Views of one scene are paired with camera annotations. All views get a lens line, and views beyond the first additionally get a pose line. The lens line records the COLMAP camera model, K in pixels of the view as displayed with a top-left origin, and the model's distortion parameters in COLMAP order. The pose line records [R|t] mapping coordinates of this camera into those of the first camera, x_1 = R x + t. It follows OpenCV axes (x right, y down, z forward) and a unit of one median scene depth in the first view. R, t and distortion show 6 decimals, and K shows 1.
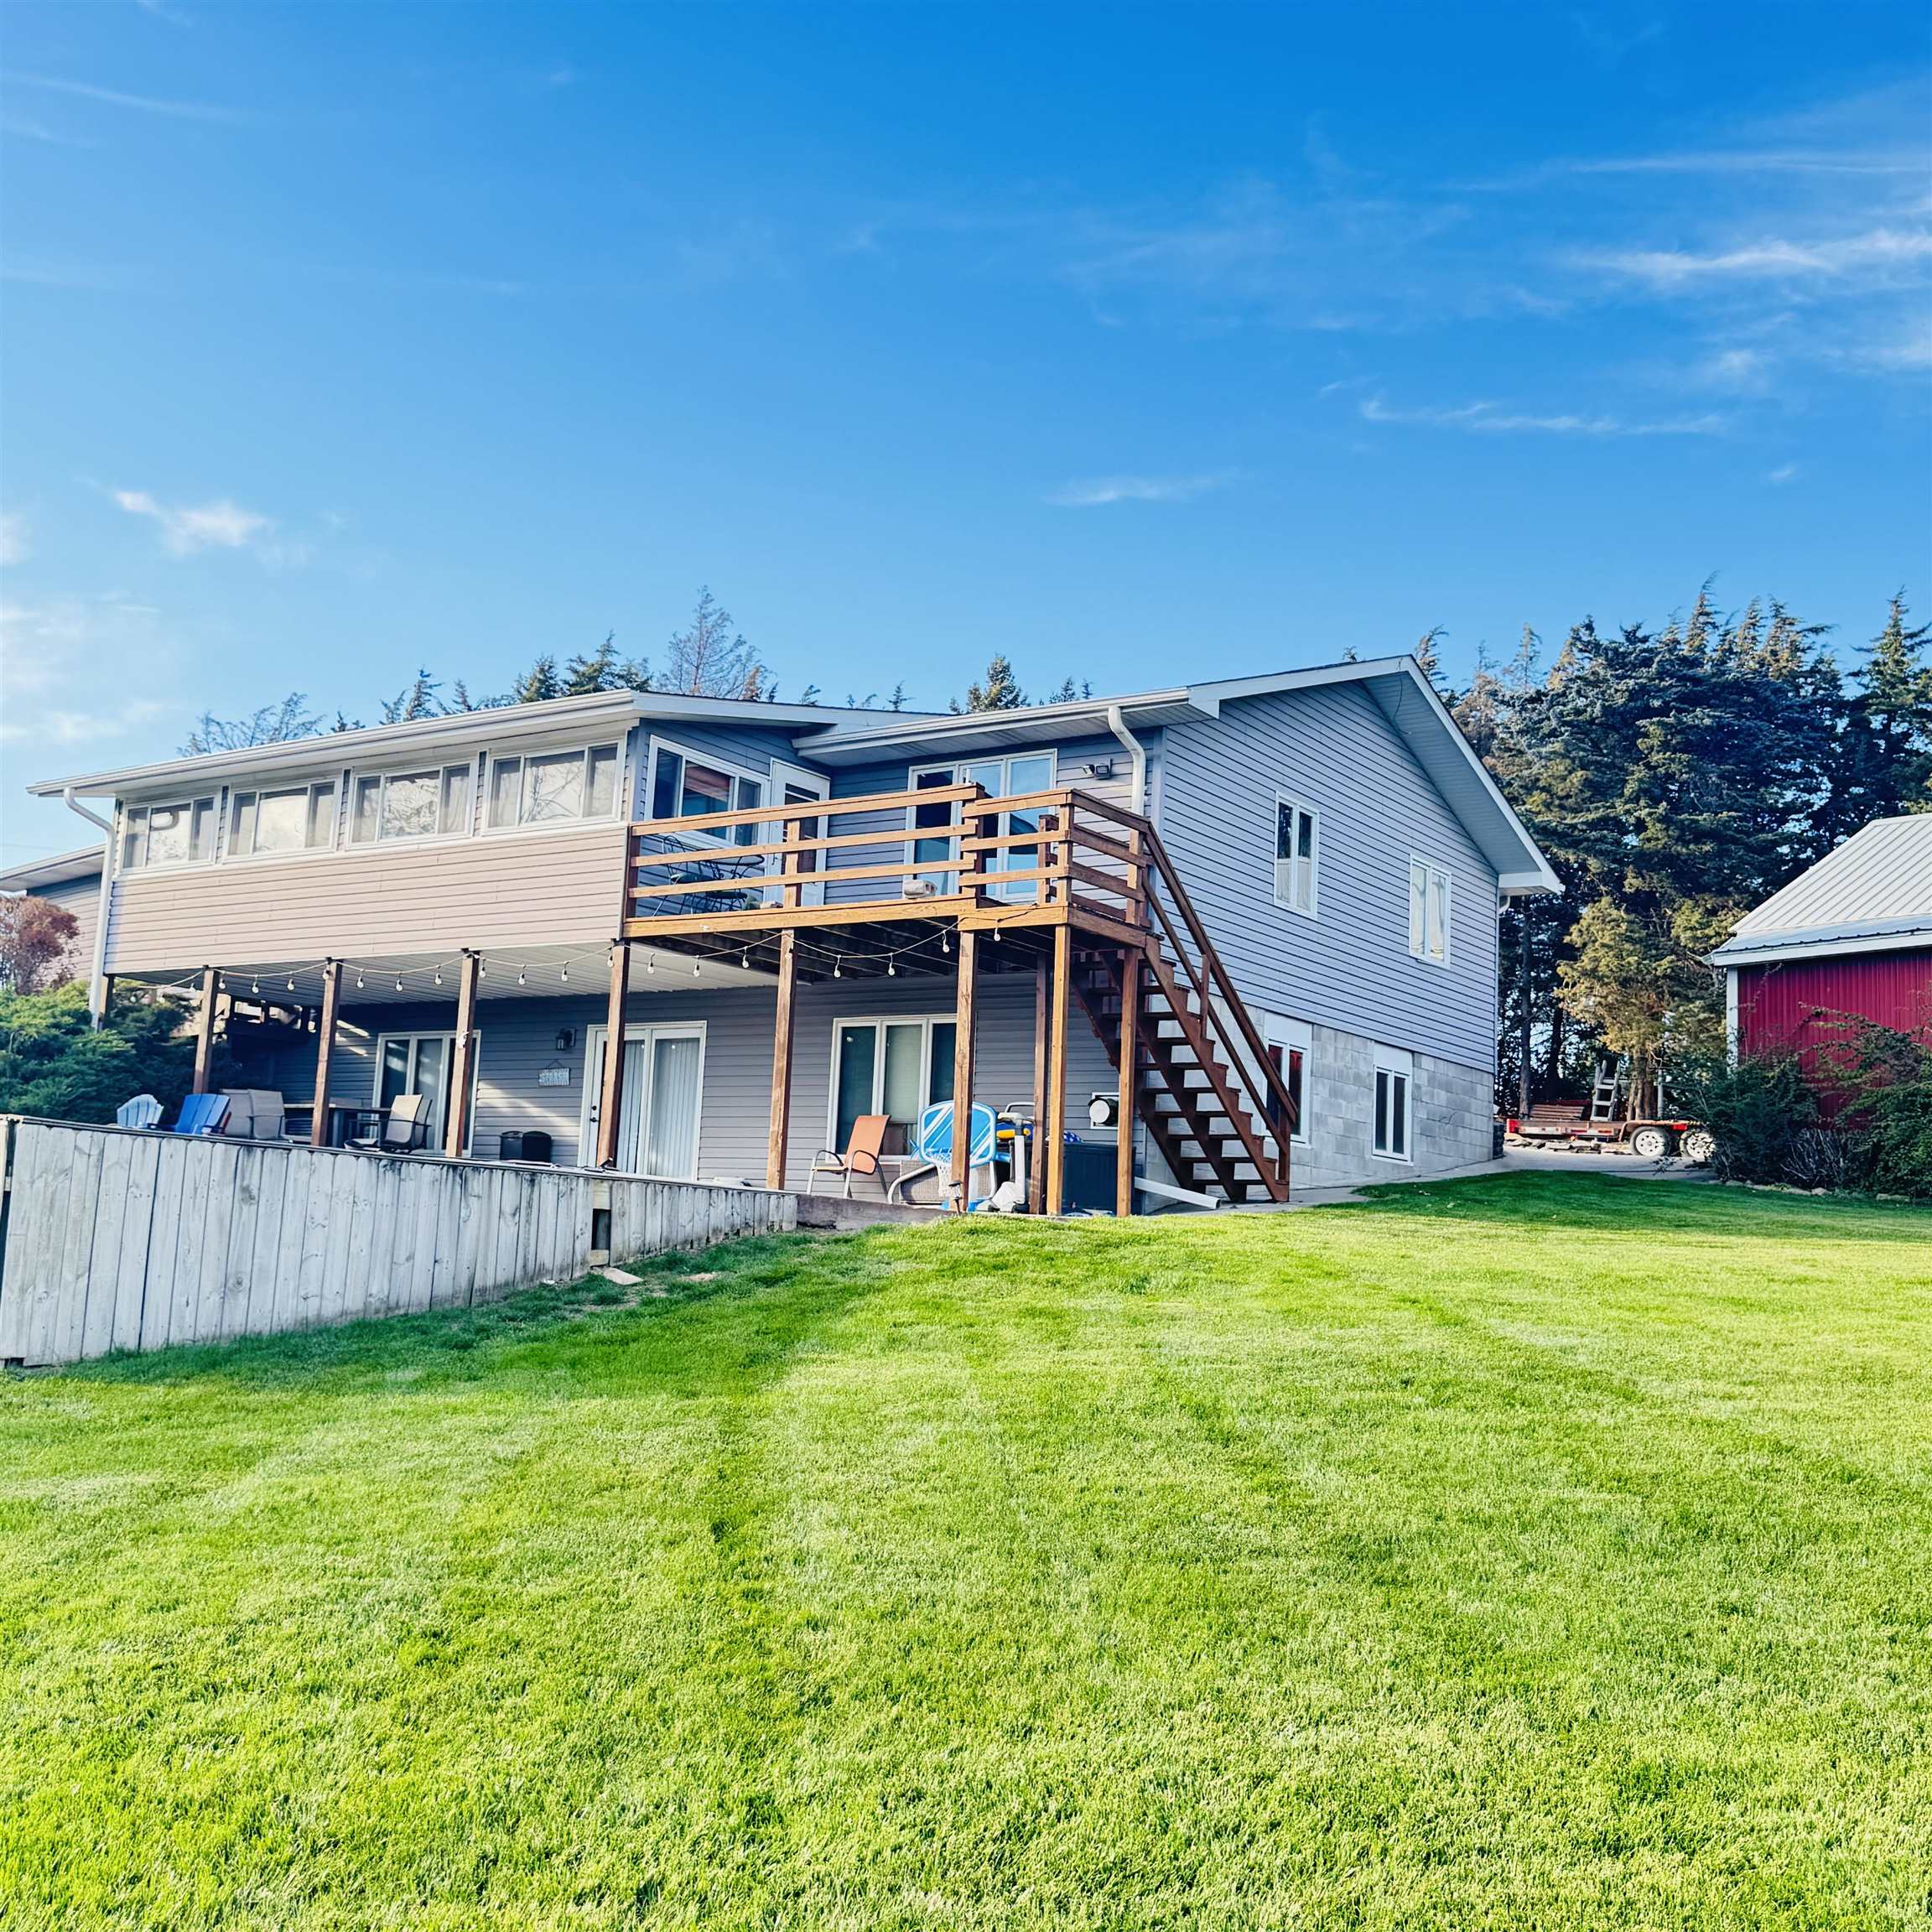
lens RADIAL K [[1978.8, 0, 966.0], [0, 1978.8, 966.0], [0, 0, 1]] dist [0.094916, -0.241011]
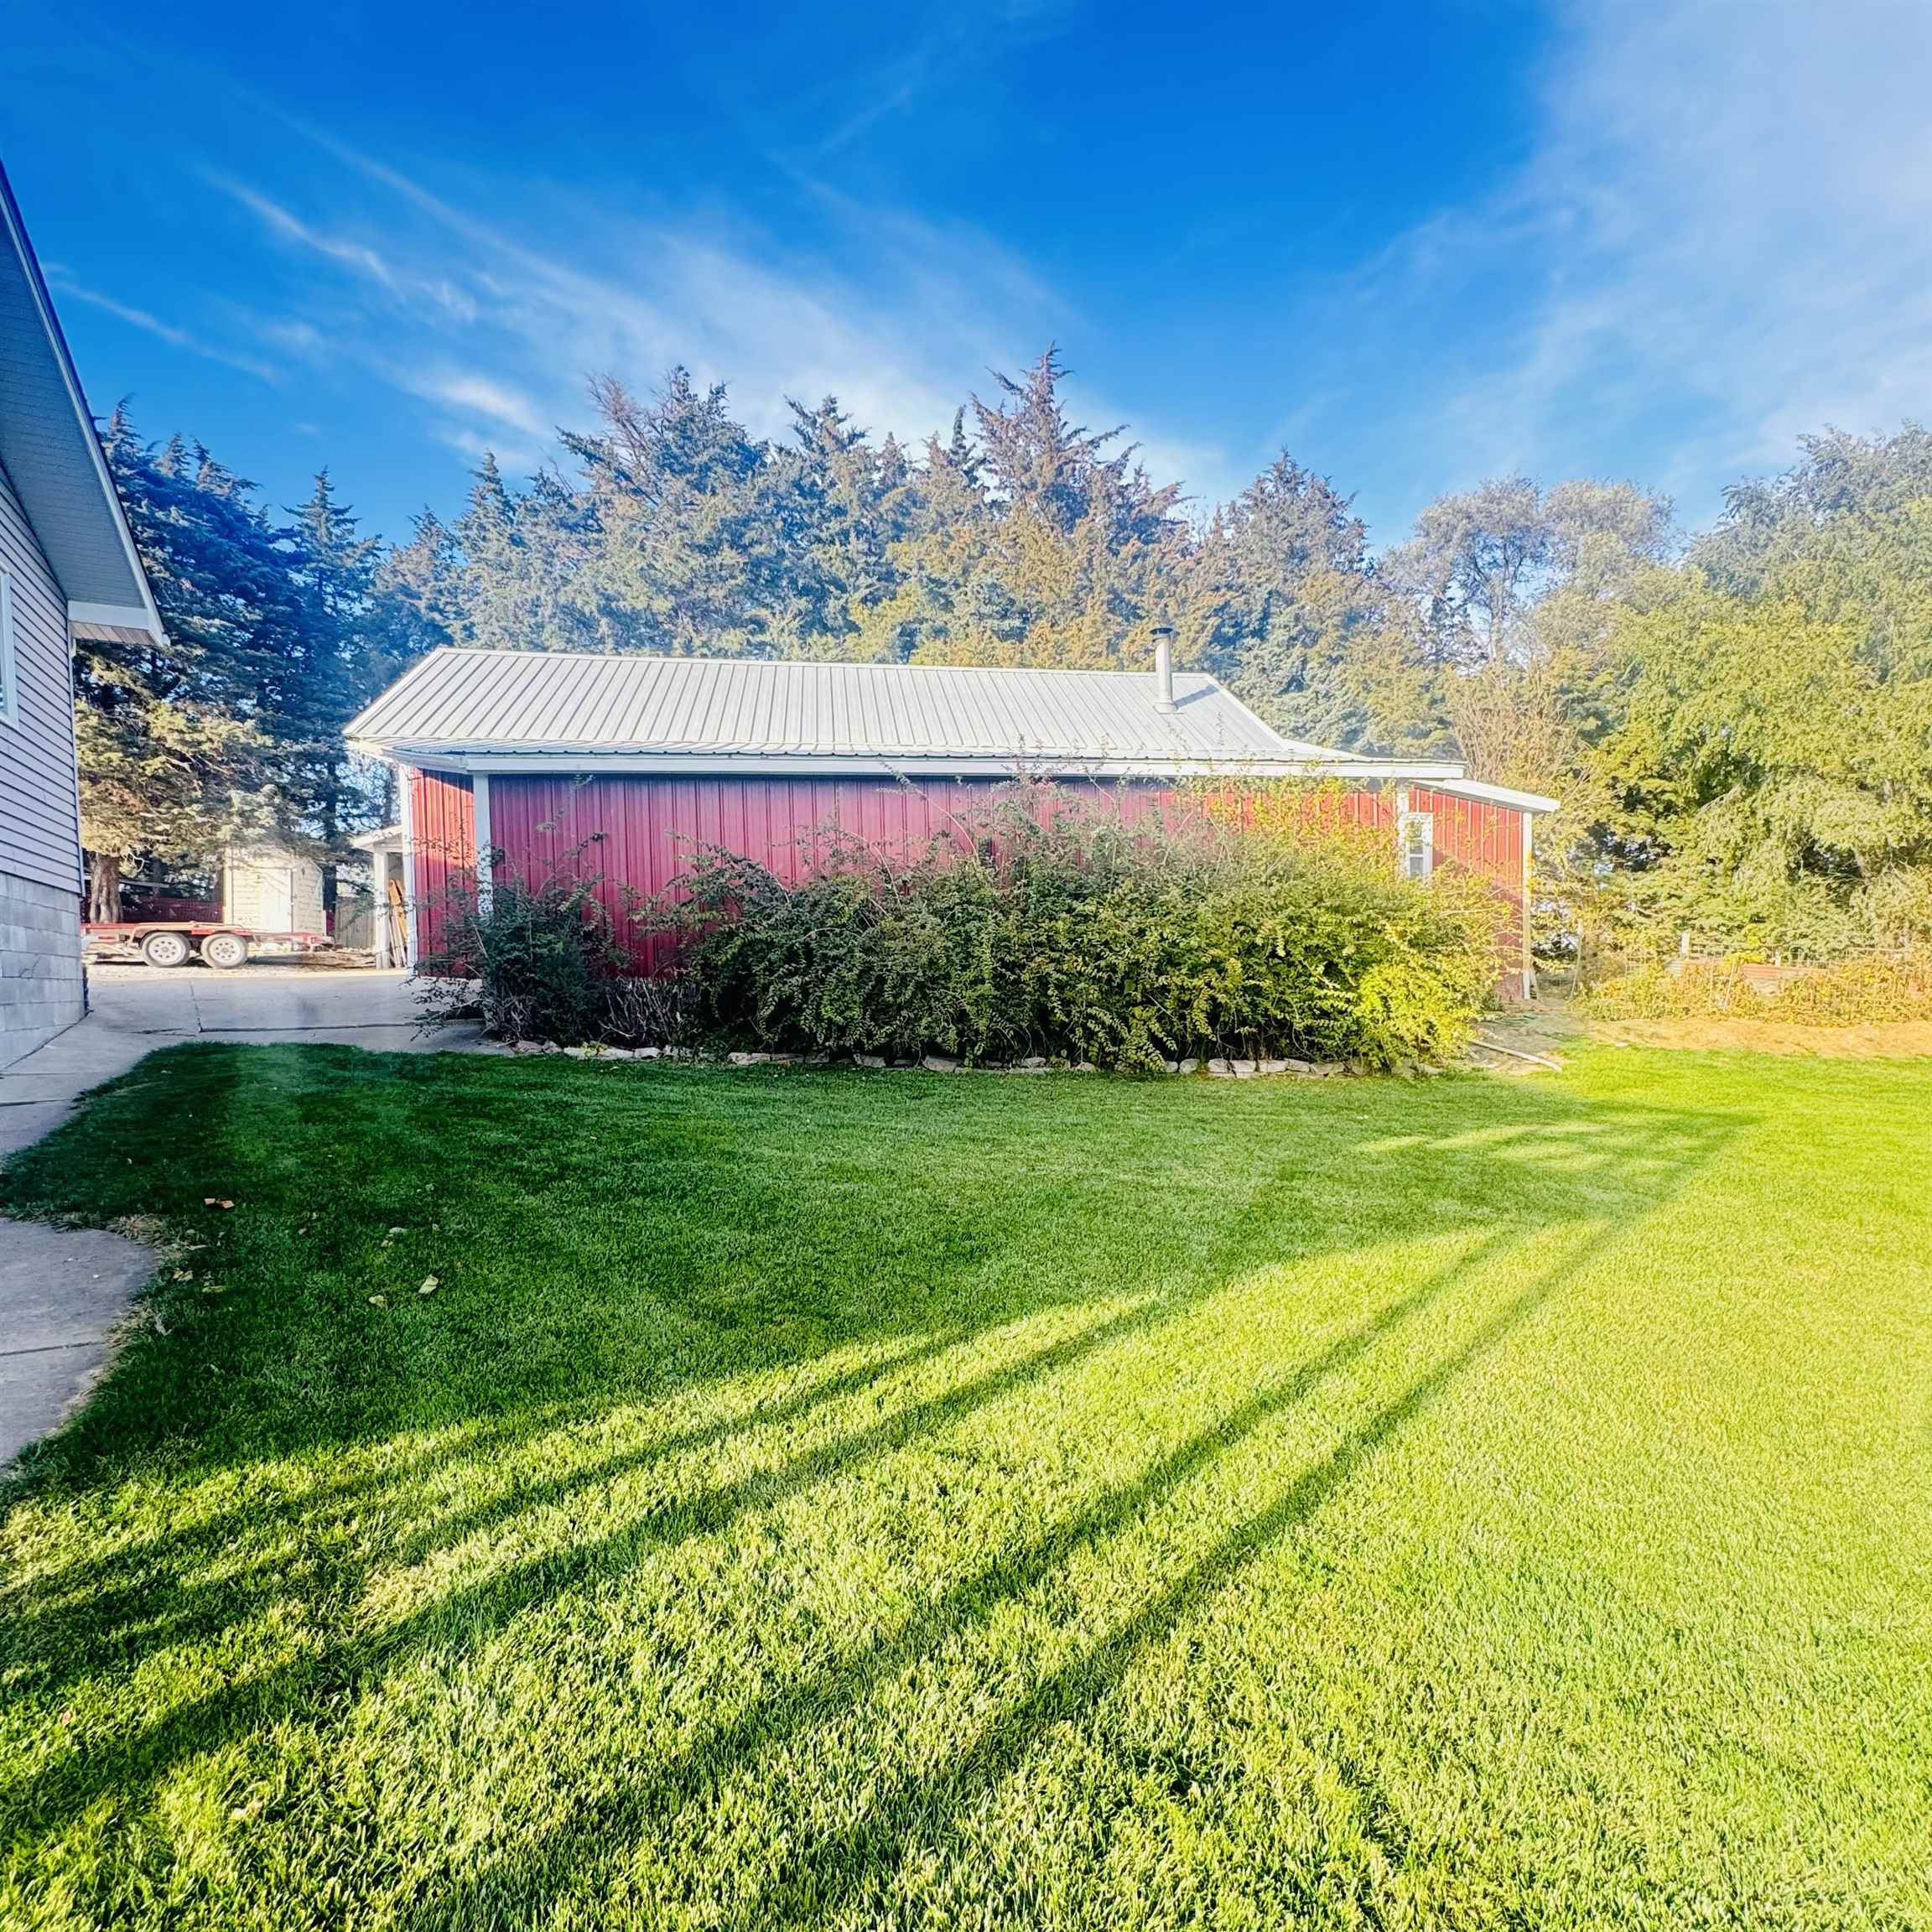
lens RADIAL K [[1049.0, 0, 967.0], [0, 1049.0, 1002.5], [0, 0, 1]] dist [-0.000405, 0.000069]
pose [[0.437765, -0.090869, 0.894486, 0.048364], [-0.080482, 0.986925, 0.139648, 0.010449], [-0.895480, -0.133122, 0.424728, 0.388083]]
